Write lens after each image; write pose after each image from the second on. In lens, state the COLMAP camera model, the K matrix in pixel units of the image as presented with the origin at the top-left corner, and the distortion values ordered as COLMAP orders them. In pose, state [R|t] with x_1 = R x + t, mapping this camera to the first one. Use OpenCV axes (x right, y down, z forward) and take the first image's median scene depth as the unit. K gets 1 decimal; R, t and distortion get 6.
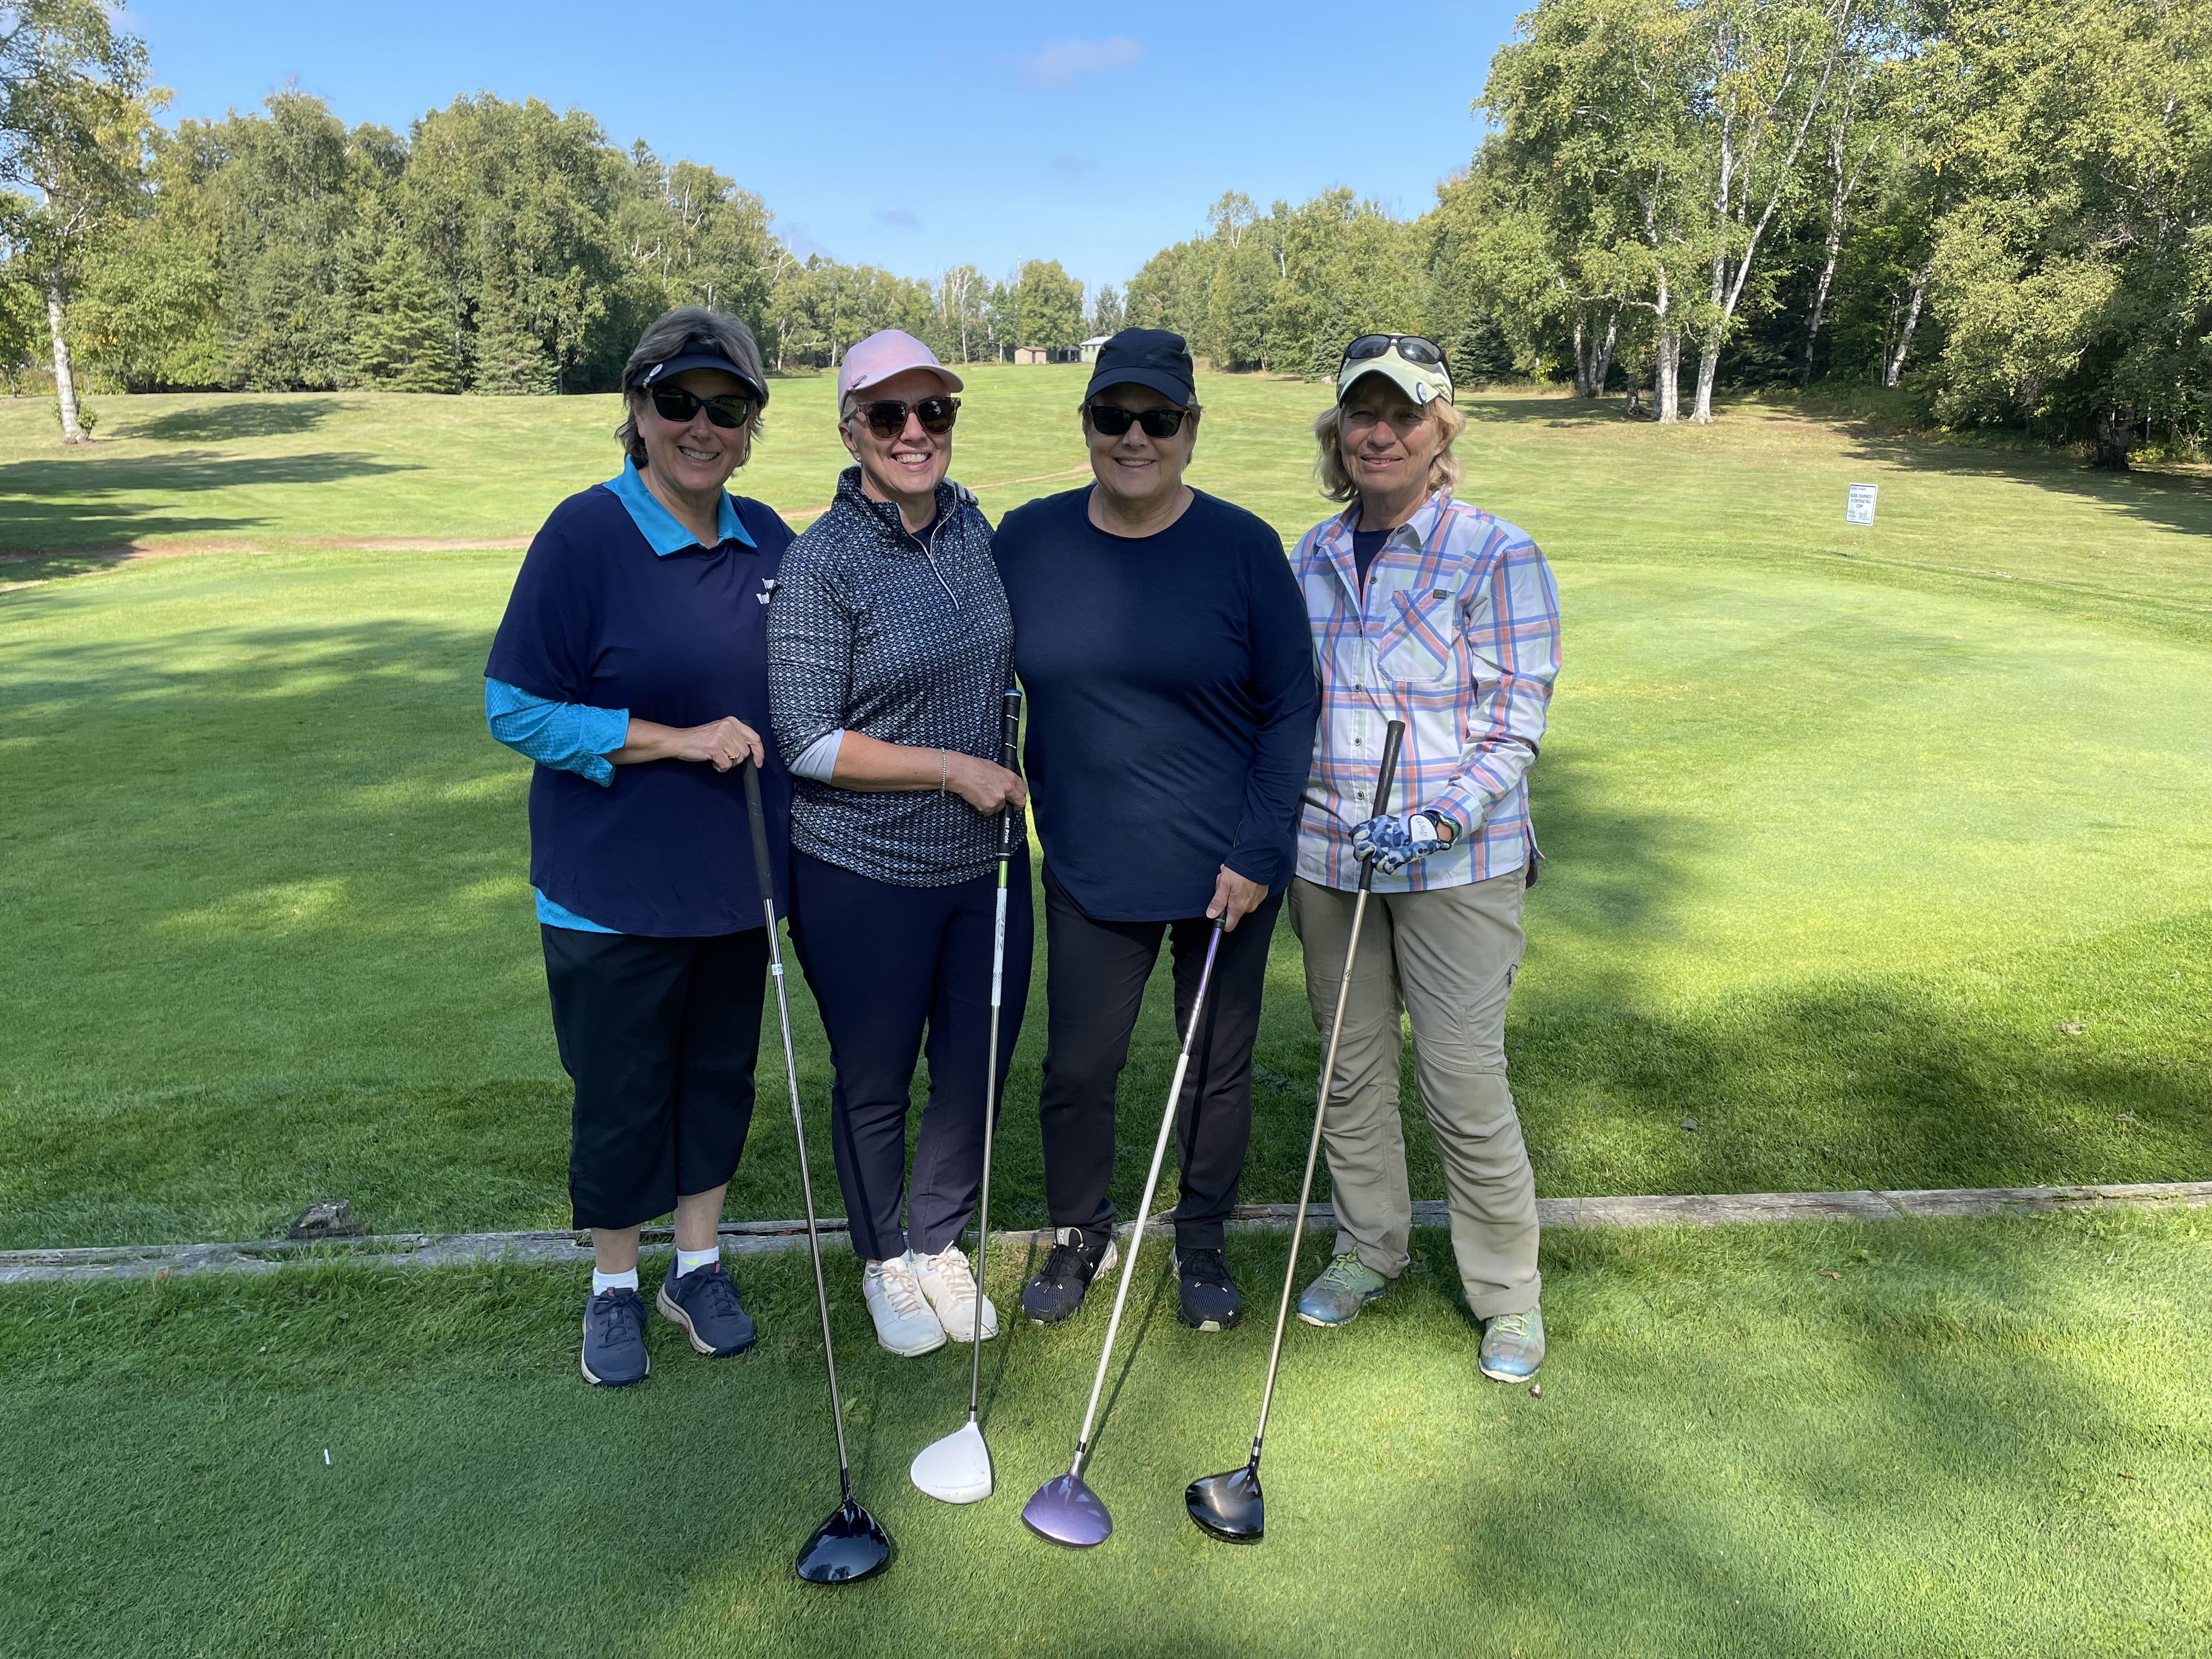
lens RADIAL K [[1687.0, 0, 1098.9], [0, 1687.0, 824.5], [0, 0, 1]] dist [0.085174, -0.111693]
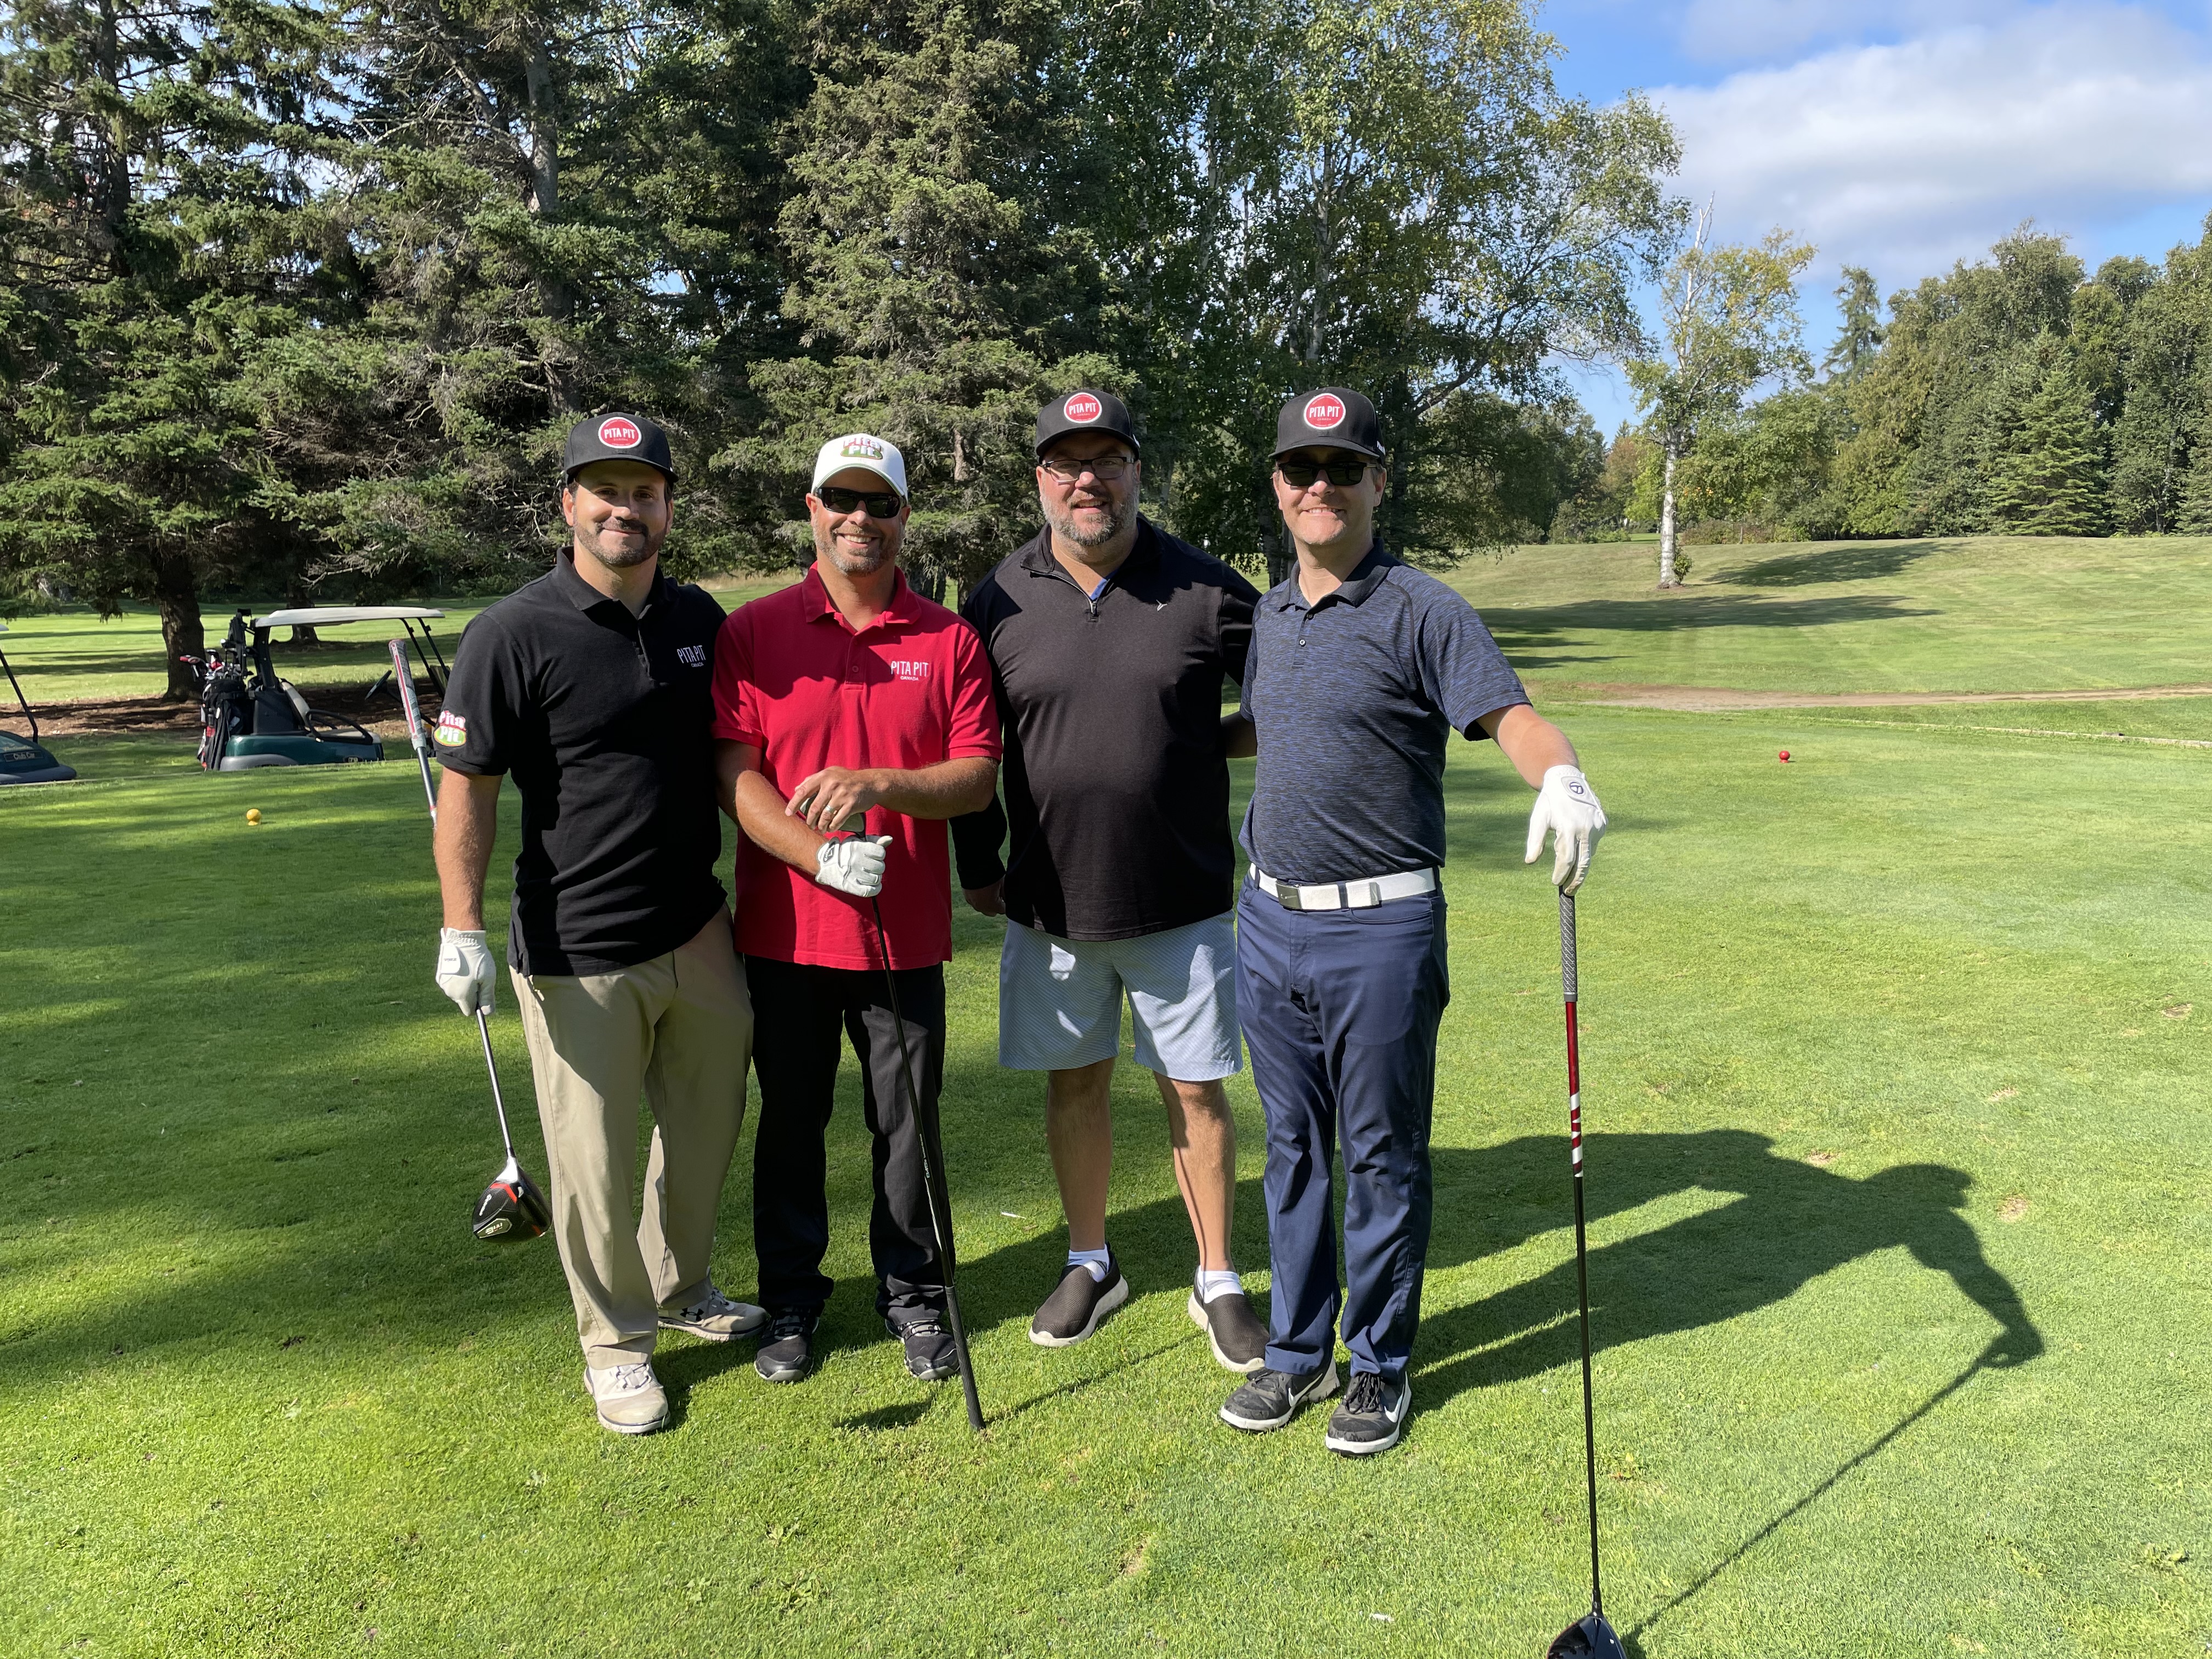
lens RADIAL K [[1687.0, 0, 1122.2], [0, 1687.0, 818.9], [0, 0, 1]] dist [0.085174, -0.111693]
pose [[0.595217, 0.119375, -0.794648, 0.036578], [-0.187708, 0.982200, 0.006950, -0.012211], [0.781334, 0.145025, 0.607030, 0.055683]]
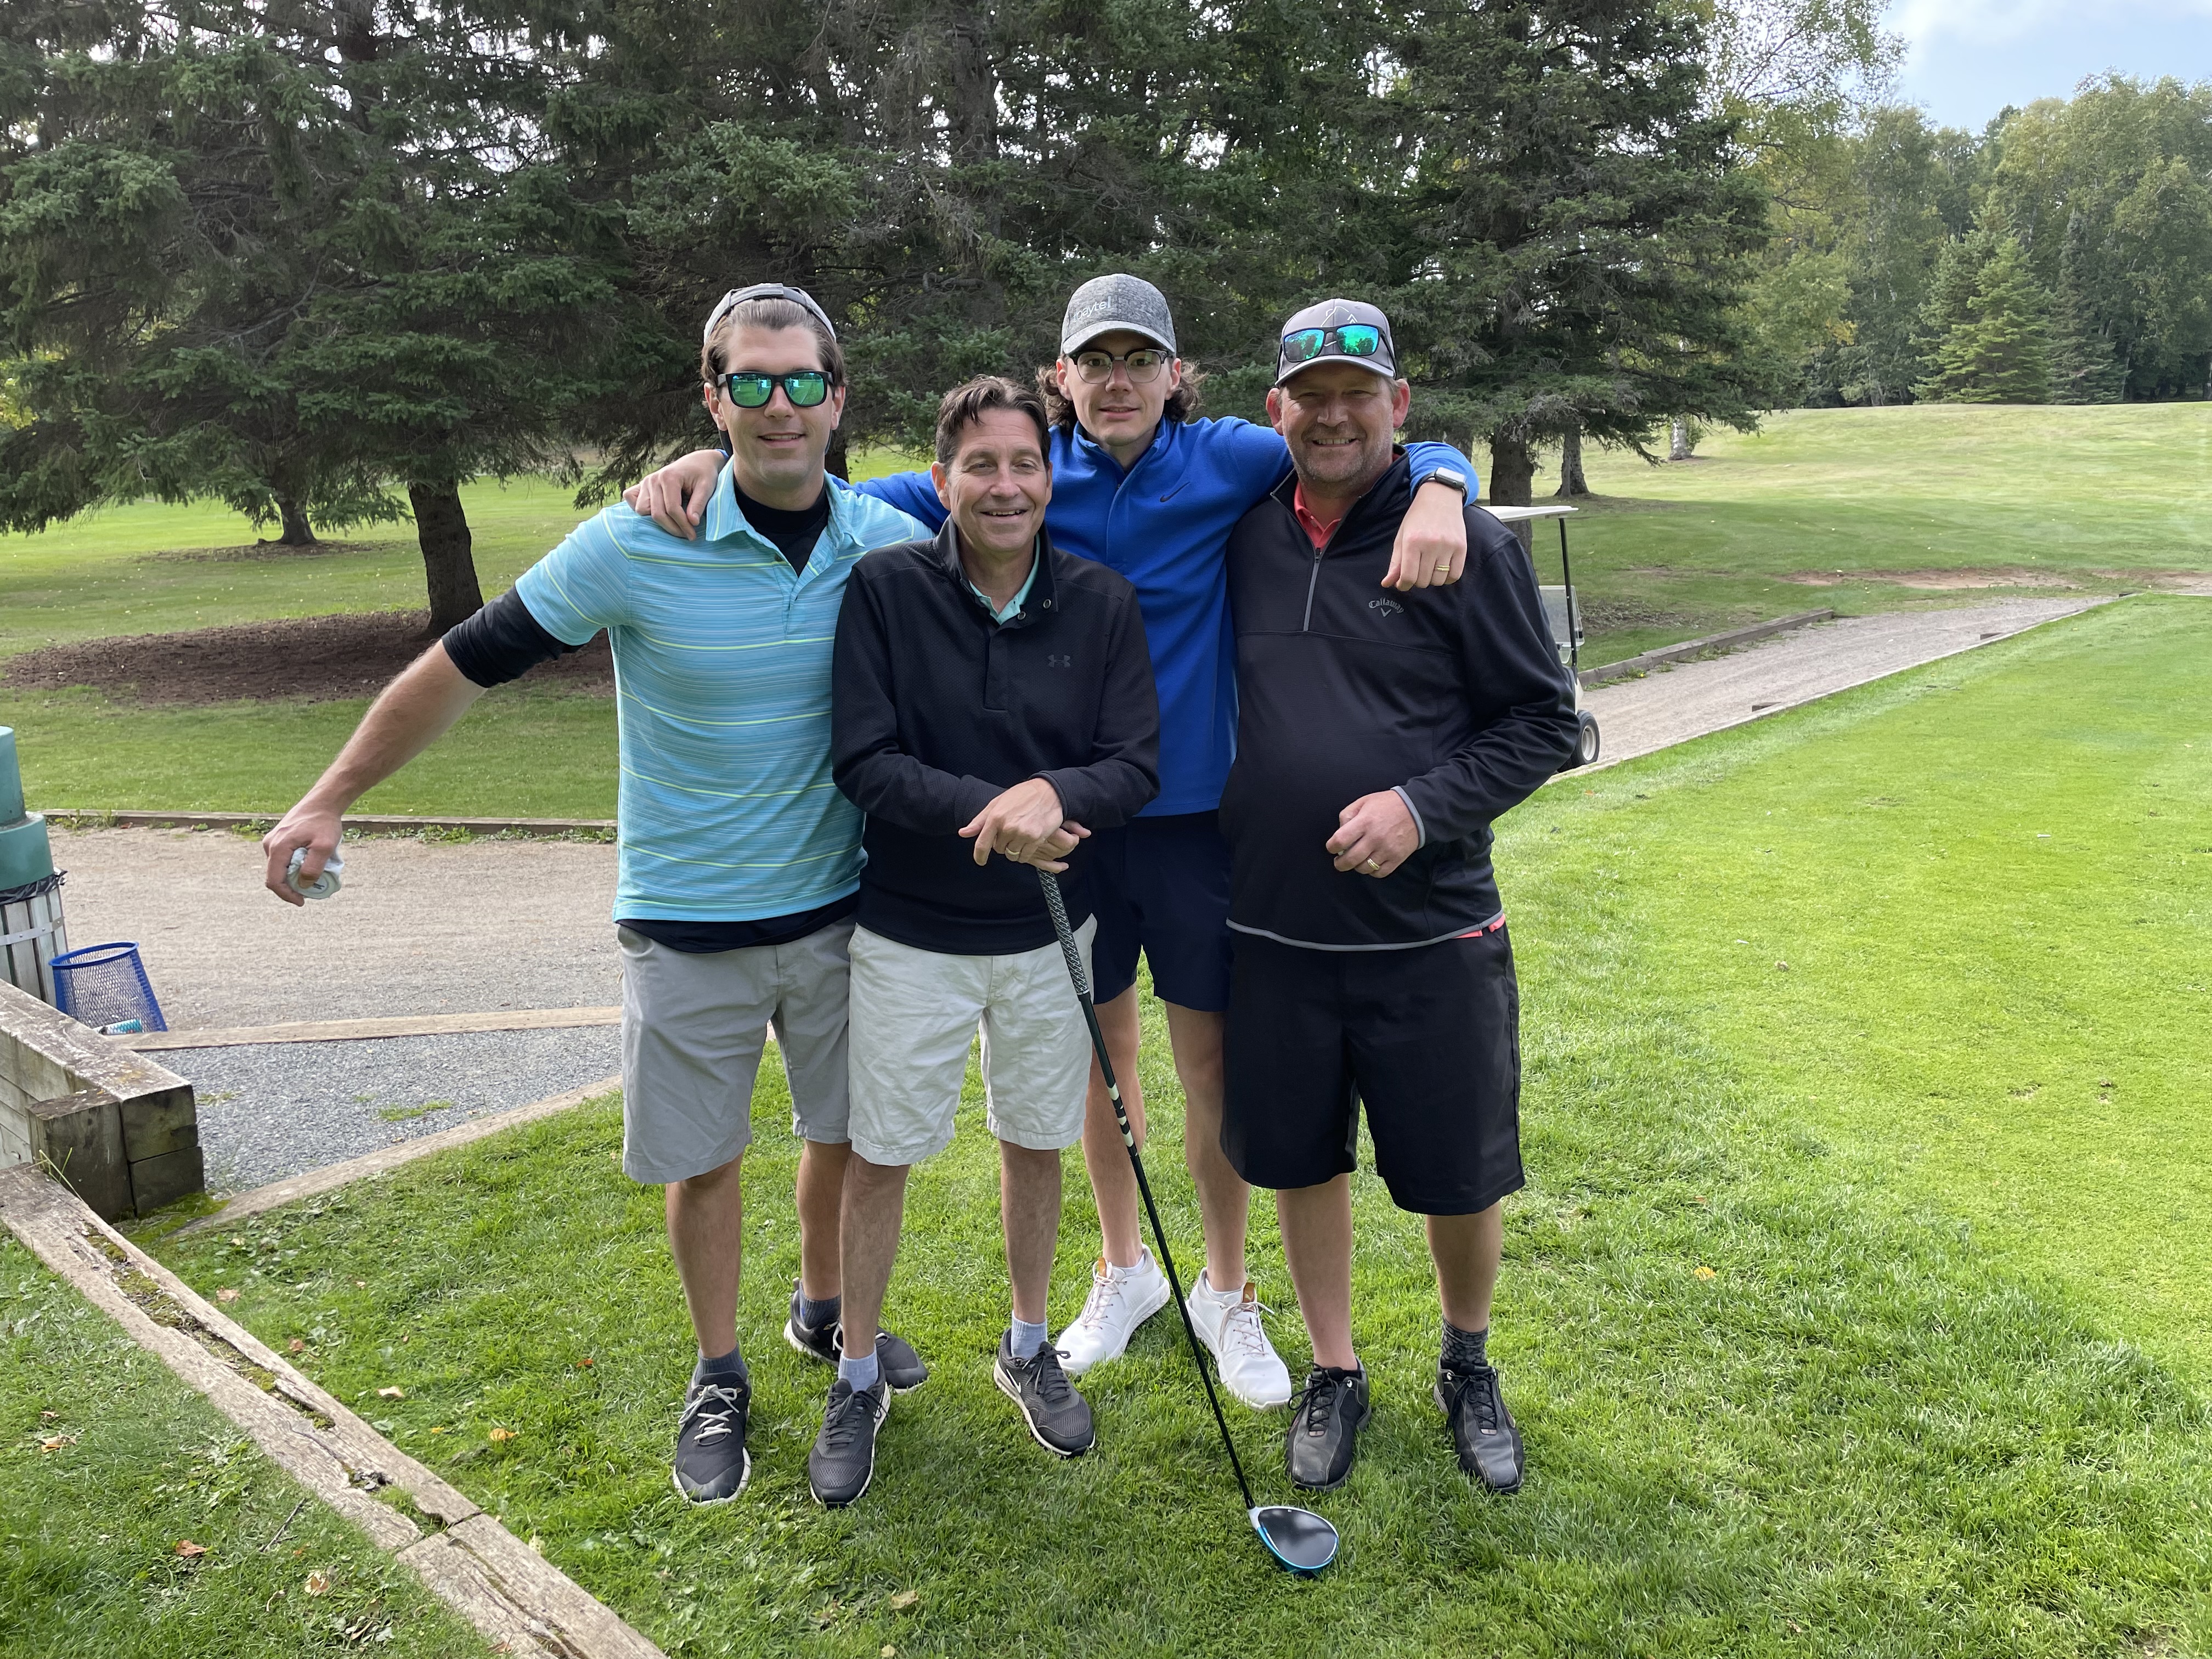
lens RADIAL K [[1687.0, 0, 1121.8], [0, 1687.0, 806.3], [0, 0, 1]] dist [0.085174, -0.111693]
pose [[0.716762, 0.144968, -0.682083, -0.054272], [-0.157207, 0.986563, 0.044481, -0.002821], [0.679366, 0.075346, 0.729921, 0.012001]]
